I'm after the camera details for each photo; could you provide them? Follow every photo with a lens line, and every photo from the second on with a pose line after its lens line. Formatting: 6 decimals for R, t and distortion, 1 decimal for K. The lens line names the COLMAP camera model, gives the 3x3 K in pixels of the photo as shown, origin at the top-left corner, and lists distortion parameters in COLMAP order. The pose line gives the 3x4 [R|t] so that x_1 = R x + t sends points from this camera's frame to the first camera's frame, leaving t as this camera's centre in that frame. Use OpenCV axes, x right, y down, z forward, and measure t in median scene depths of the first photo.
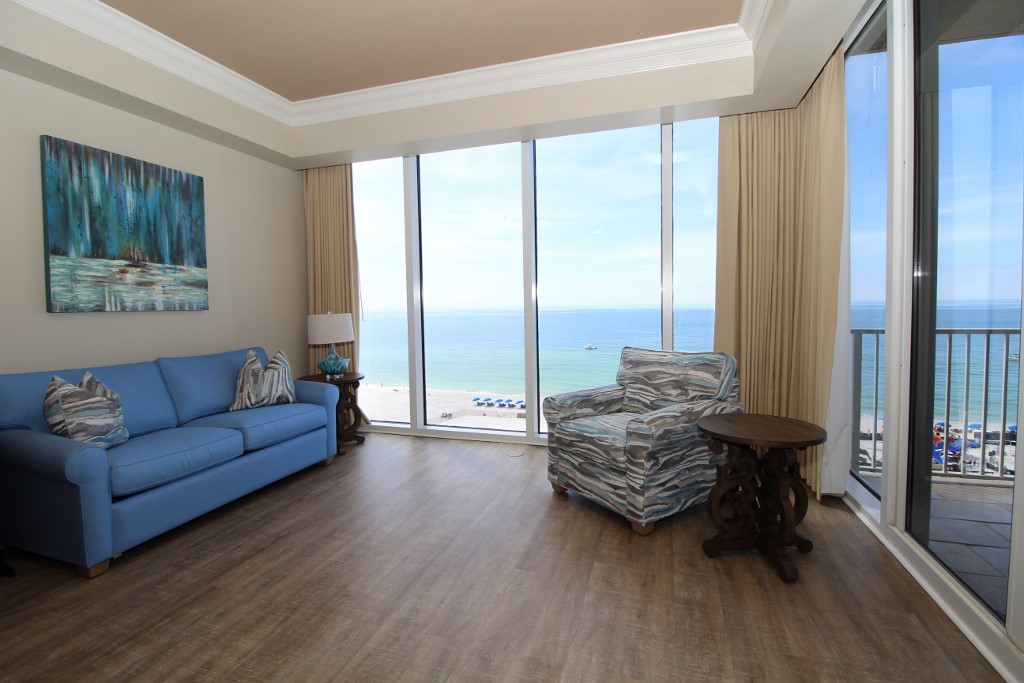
lens RADIAL K [[476.7, 0, 507.2], [0, 476.7, 333.7], [0, 0, 1]] dist [-0.006975, -0.004094]
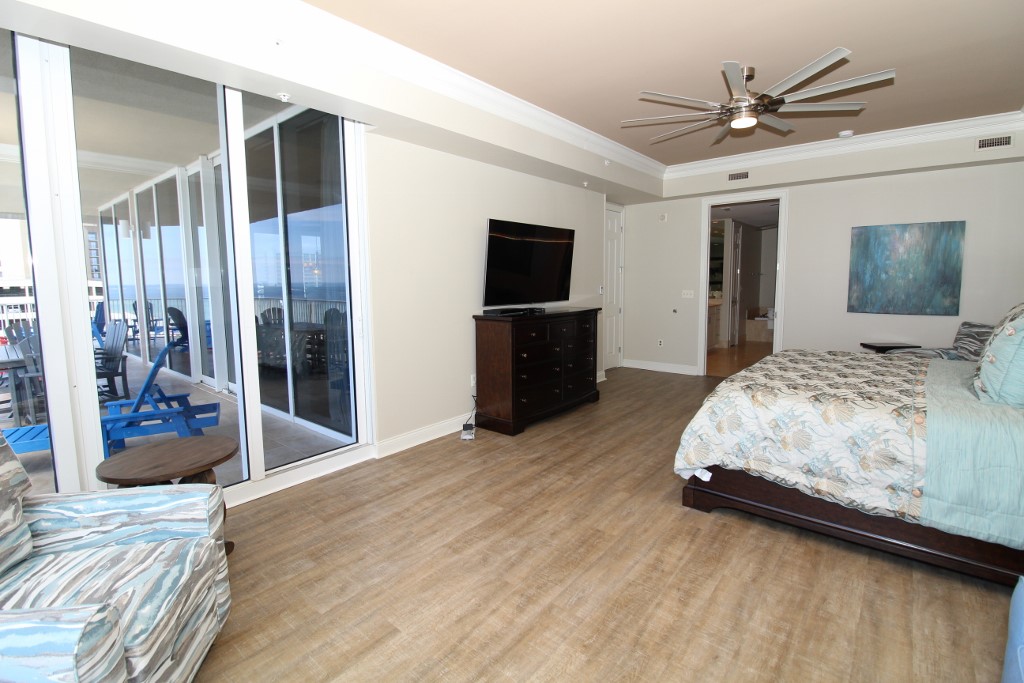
lens RADIAL K [[476.7, 0, 505.7], [0, 476.7, 331.3], [0, 0, 1]] dist [-0.006975, -0.004094]
pose [[-0.926575, -0.011078, 0.375946, -0.361097], [0.052670, 0.985894, 0.158865, -0.135182], [-0.372403, 0.167001, -0.912922, 1.213481]]
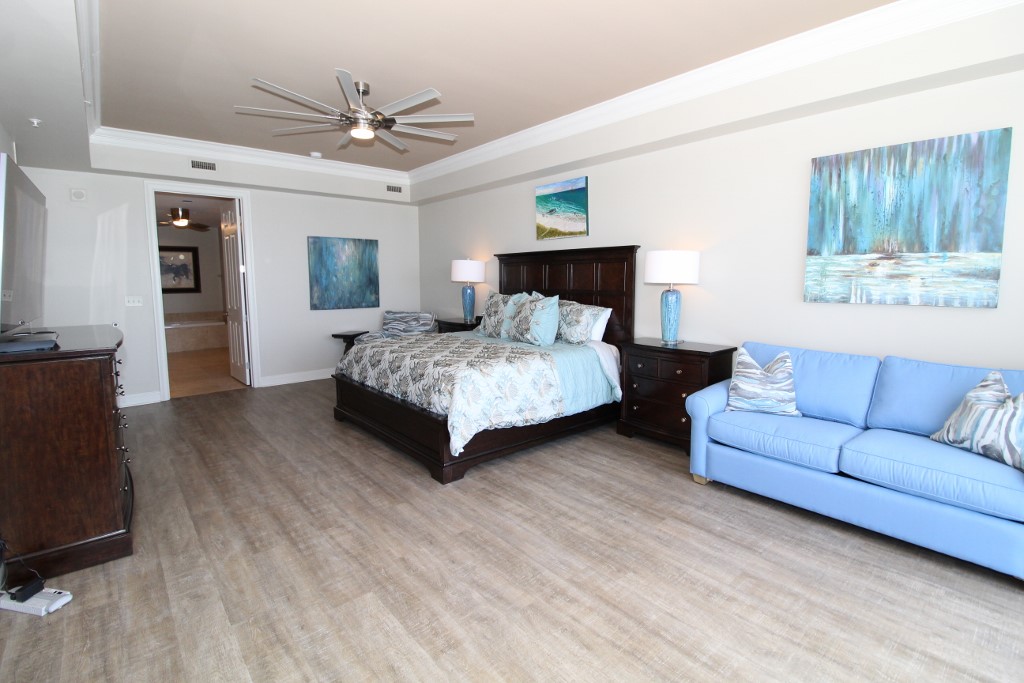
lens RADIAL K [[476.7, 0, 514.3], [0, 476.7, 332.7], [0, 0, 1]] dist [-0.006975, -0.004094]
pose [[-0.507969, 0.121411, -0.852776, 0.467929], [-0.037339, 0.985982, 0.162618, -0.126075], [0.860565, 0.114446, -0.496316, 0.870123]]
